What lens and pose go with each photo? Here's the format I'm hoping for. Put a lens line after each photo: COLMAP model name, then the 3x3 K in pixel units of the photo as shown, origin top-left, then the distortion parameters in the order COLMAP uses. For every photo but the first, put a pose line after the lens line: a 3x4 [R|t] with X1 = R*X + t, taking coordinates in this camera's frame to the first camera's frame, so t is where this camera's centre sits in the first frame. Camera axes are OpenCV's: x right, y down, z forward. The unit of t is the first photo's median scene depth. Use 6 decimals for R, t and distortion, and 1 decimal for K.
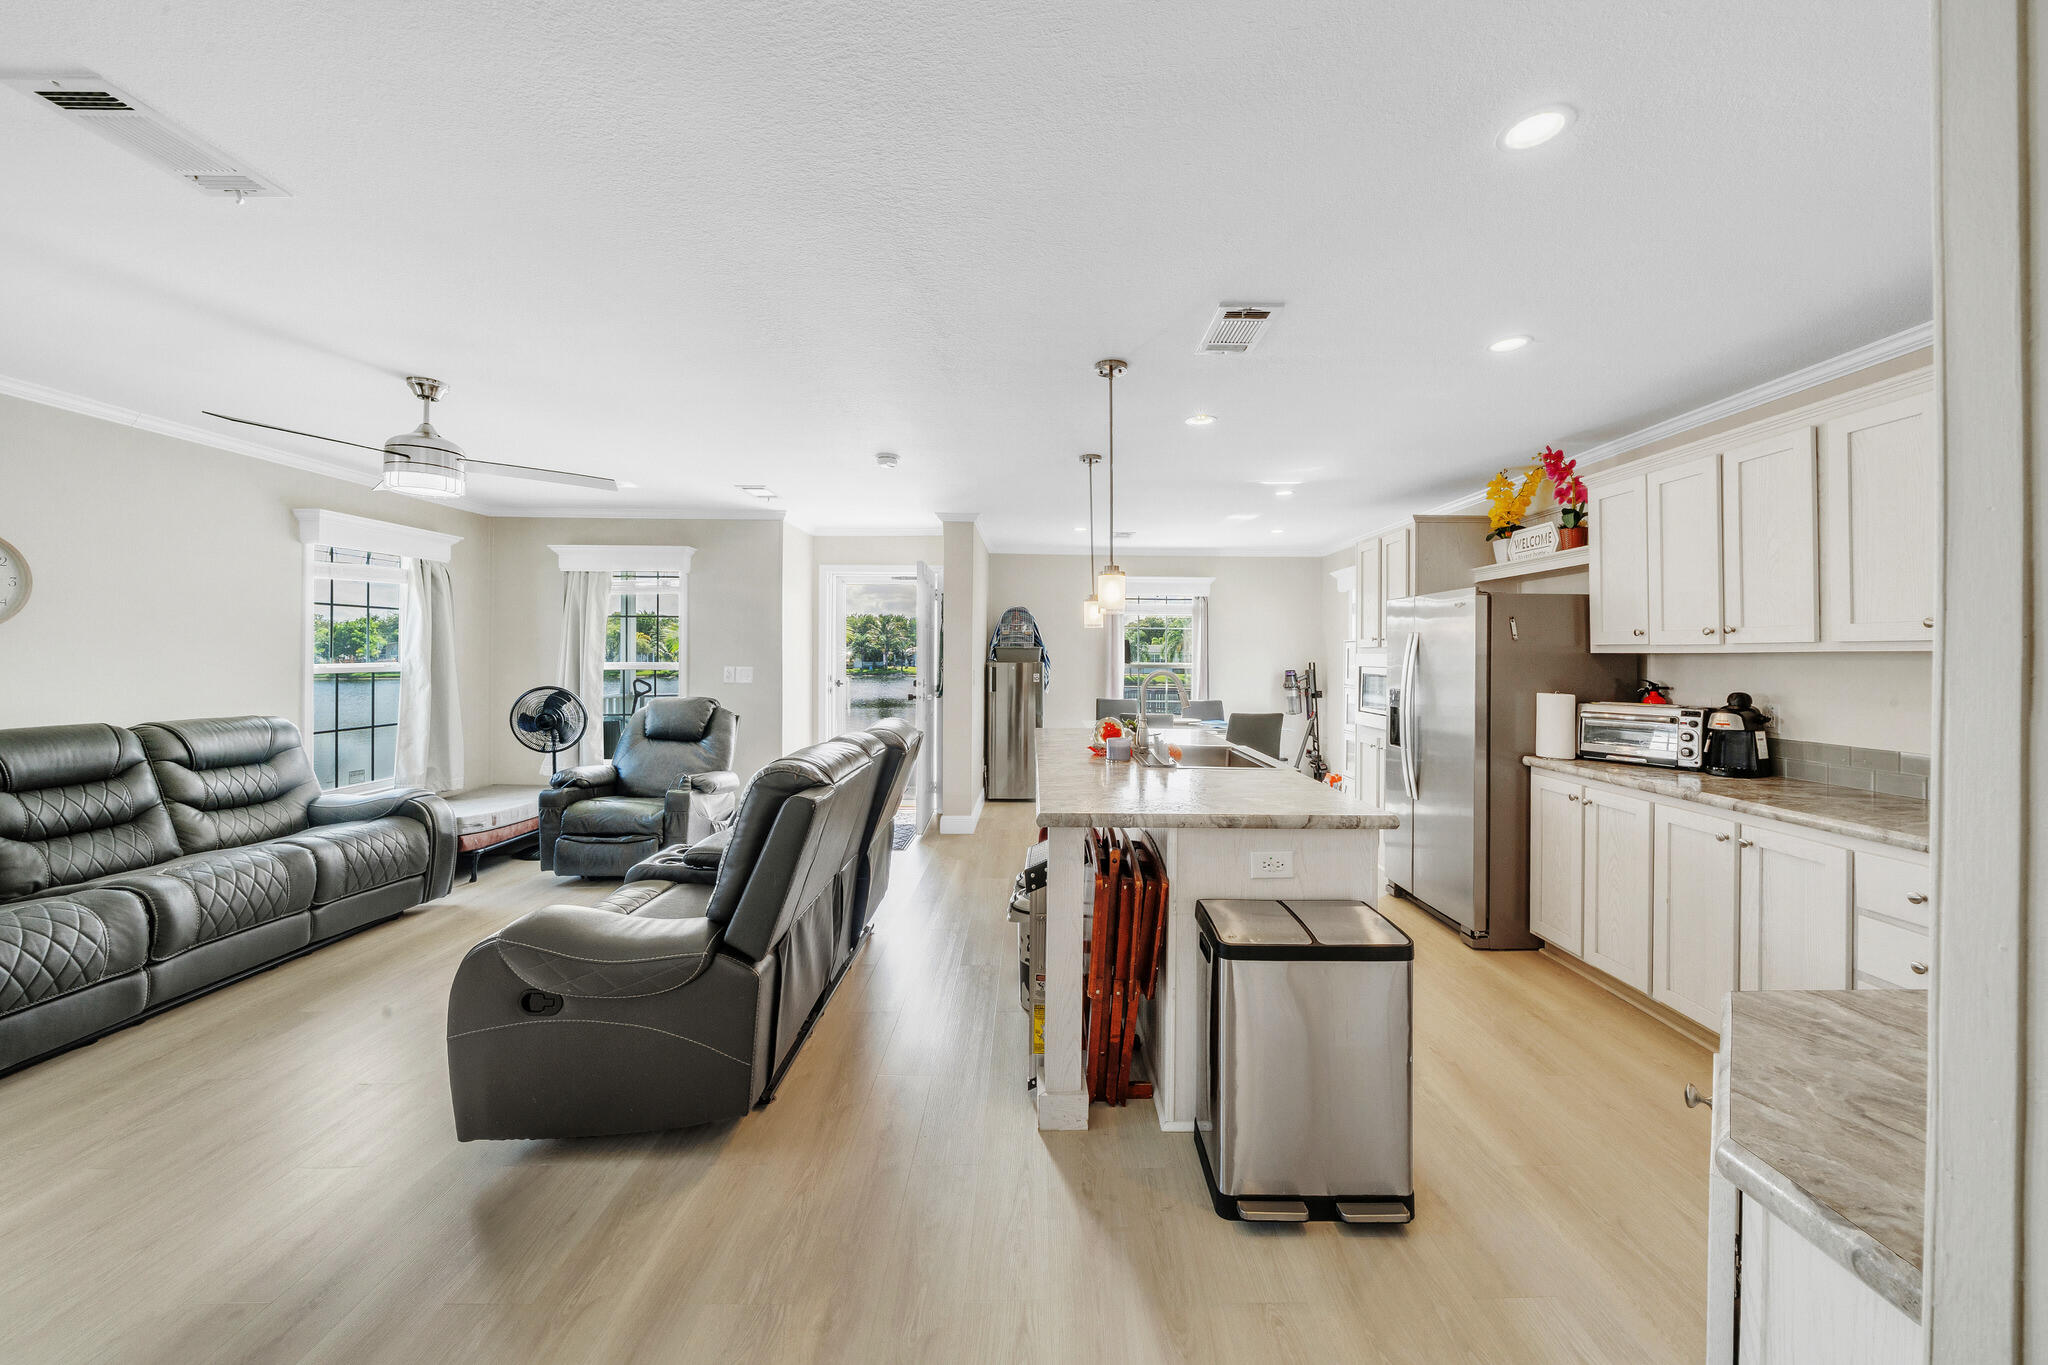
lens RADIAL K [[713.9, 0, 1048.2], [0, 713.9, 650.6], [0, 0, 1]] dist [-0.009601, 0.000907]
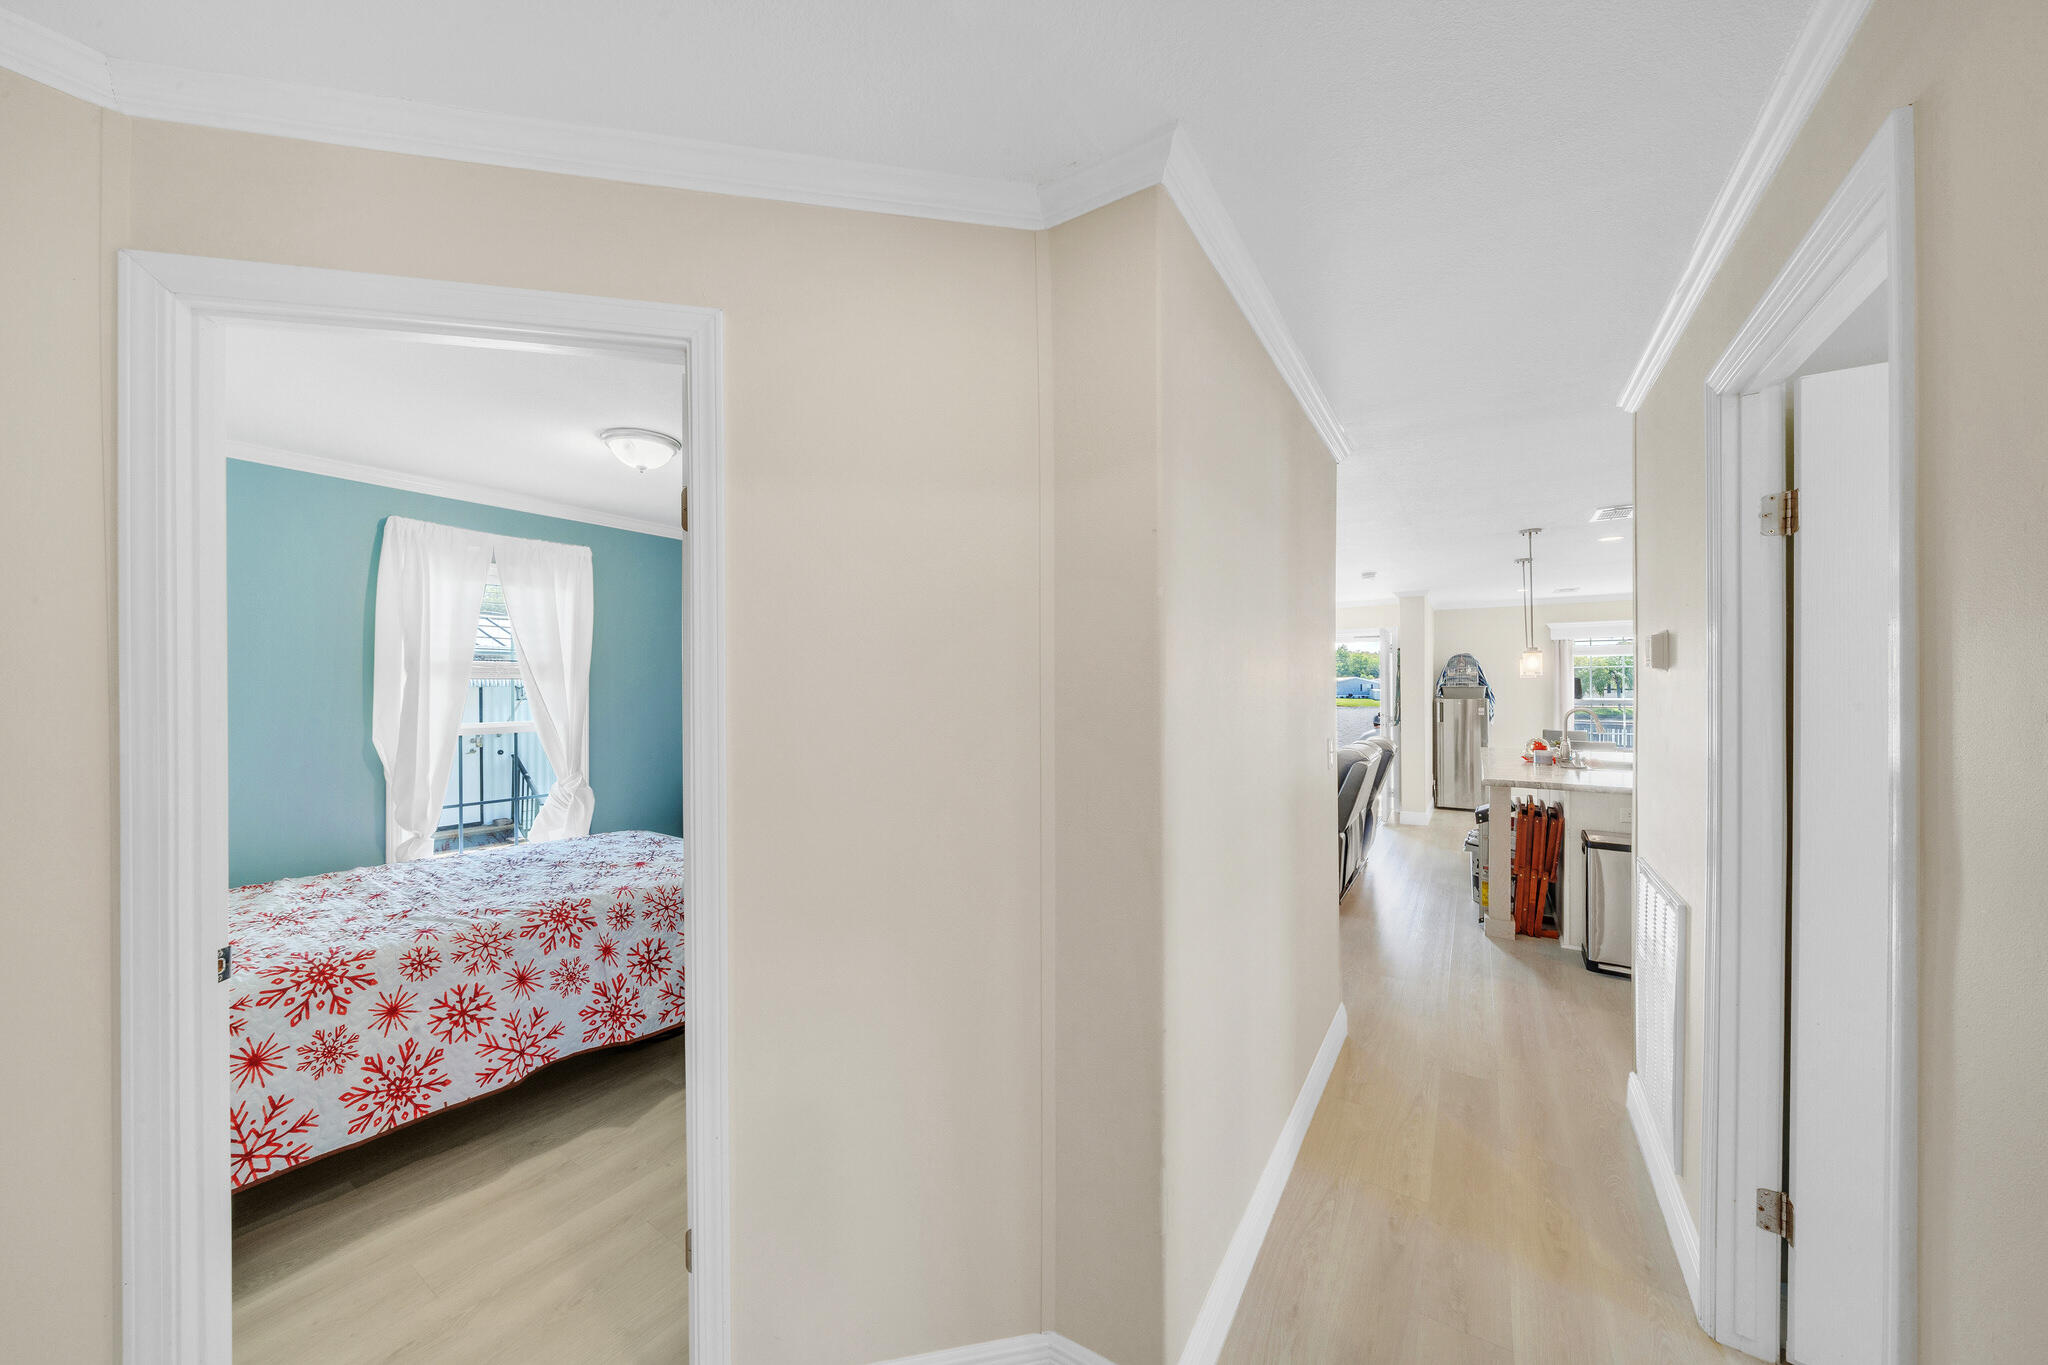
lens RADIAL K [[713.9, 0, 1036.6], [0, 713.9, 684.3], [0, 0, 1]] dist [-0.009601, 0.000907]
pose [[0.839561, -0.010910, -0.543155, 0.009100], [0.012445, 0.999922, -0.000848, -0.024842], [0.543122, -0.006048, 0.839632, -0.642222]]
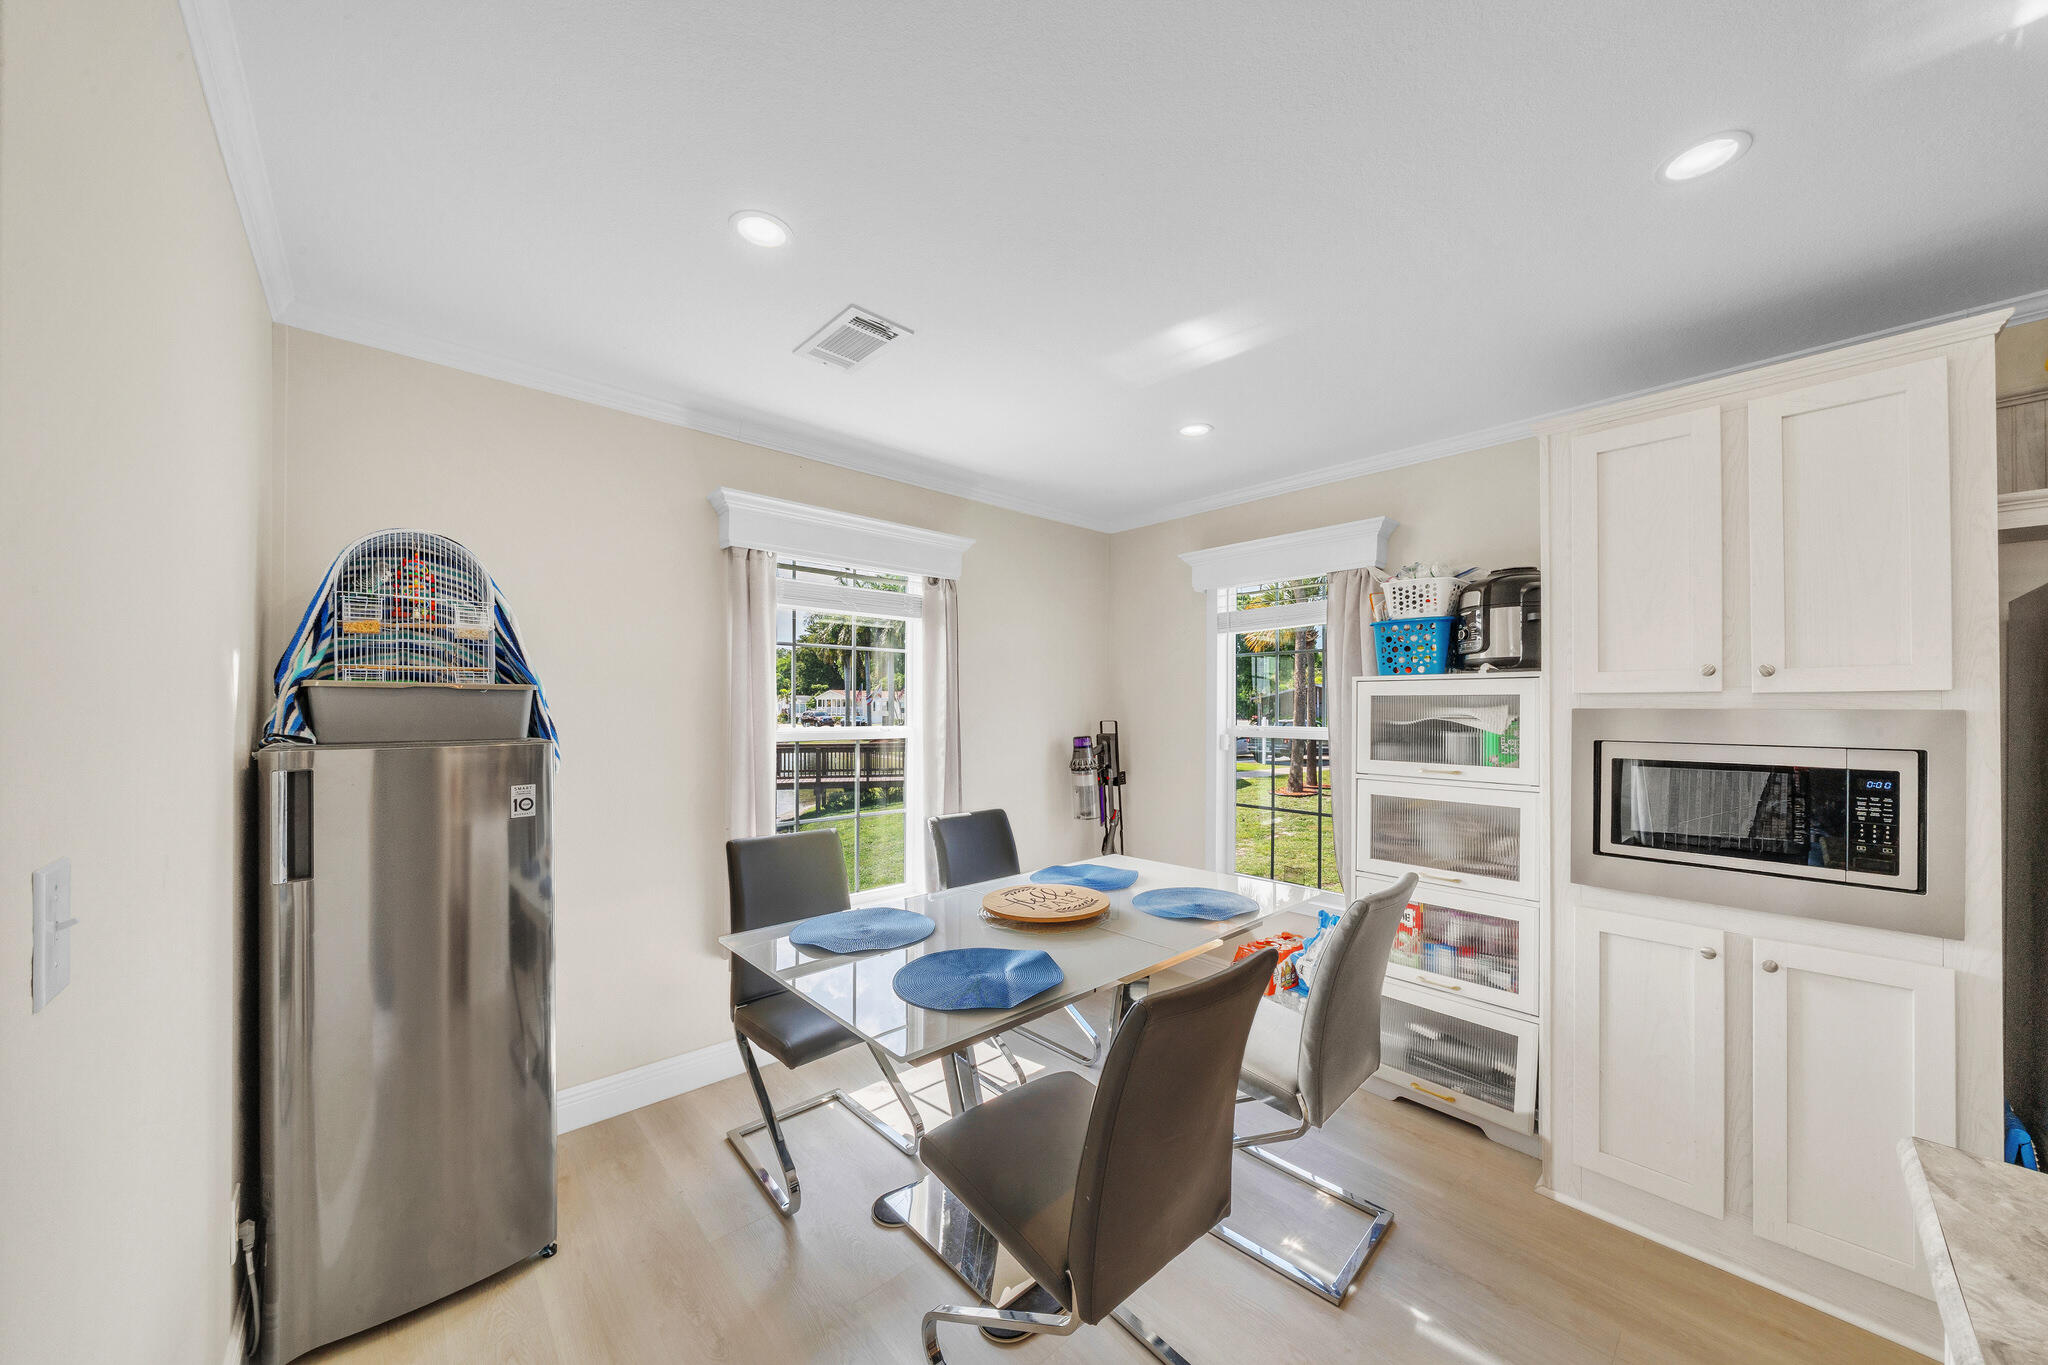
lens RADIAL K [[713.9, 0, 1020.0], [0, 713.9, 693.7], [0, 0, 1]] dist [-0.009601, 0.000907]
pose [[0.726030, 0.006431, 0.687633, -0.097051], [-0.017754, 0.999798, 0.009396, -0.013131], [-0.687433, -0.019030, 0.725998, 1.011603]]
